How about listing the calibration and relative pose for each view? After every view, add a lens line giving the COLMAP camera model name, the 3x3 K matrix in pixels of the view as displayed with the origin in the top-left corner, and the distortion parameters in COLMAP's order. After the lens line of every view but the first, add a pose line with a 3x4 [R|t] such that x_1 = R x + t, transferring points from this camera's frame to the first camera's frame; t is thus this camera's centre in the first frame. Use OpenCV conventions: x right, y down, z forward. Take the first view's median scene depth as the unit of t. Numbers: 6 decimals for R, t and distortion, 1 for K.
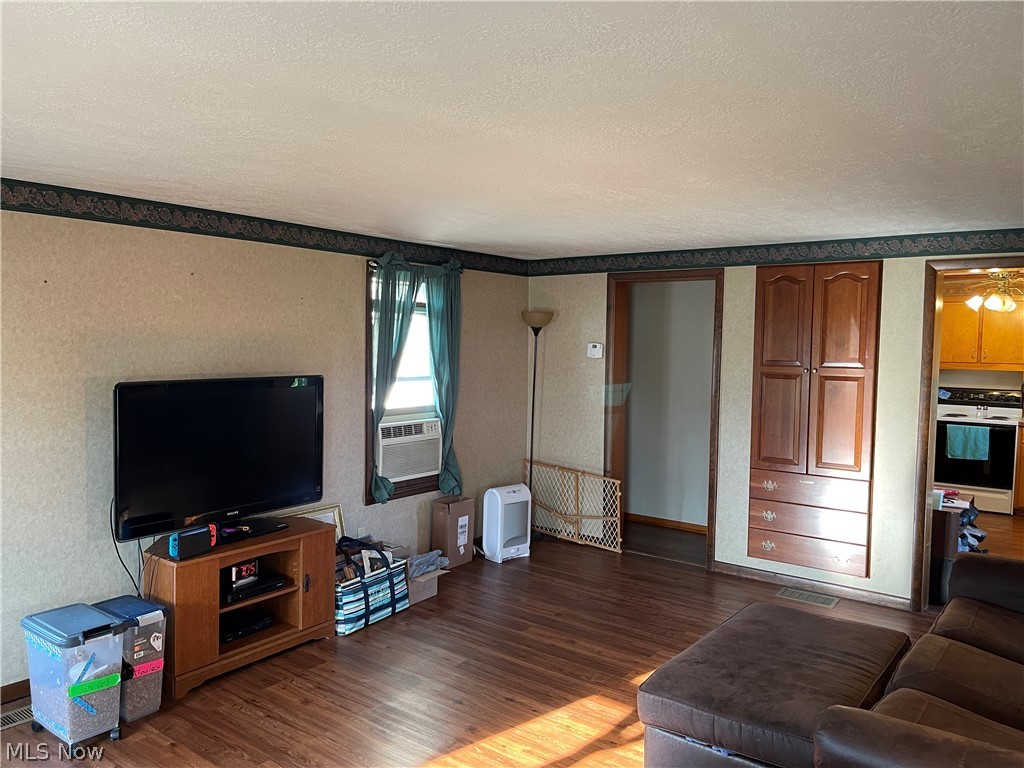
lens RADIAL K [[768.5, 0, 516.9], [0, 768.5, 385.4], [0, 0, 1]] dist [0.040985, -0.059123]
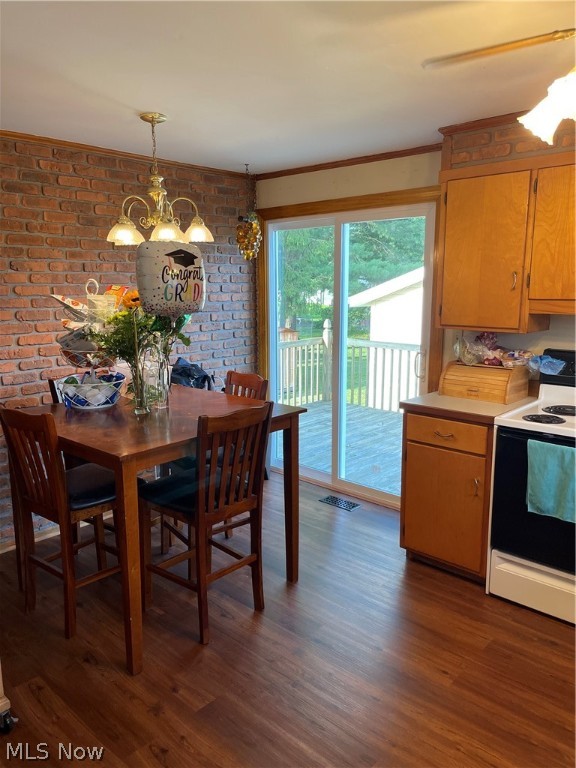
lens RADIAL K [[576.3, 0, 288.6], [0, 576.3, 384.5], [0, 0, 1]] dist [0.040985, -0.059123]
pose [[0.995348, -0.003006, -0.096299, 0.449021], [0.013567, 0.993926, 0.109207, -0.021363], [0.095386, -0.110006, 0.989343, 0.652823]]
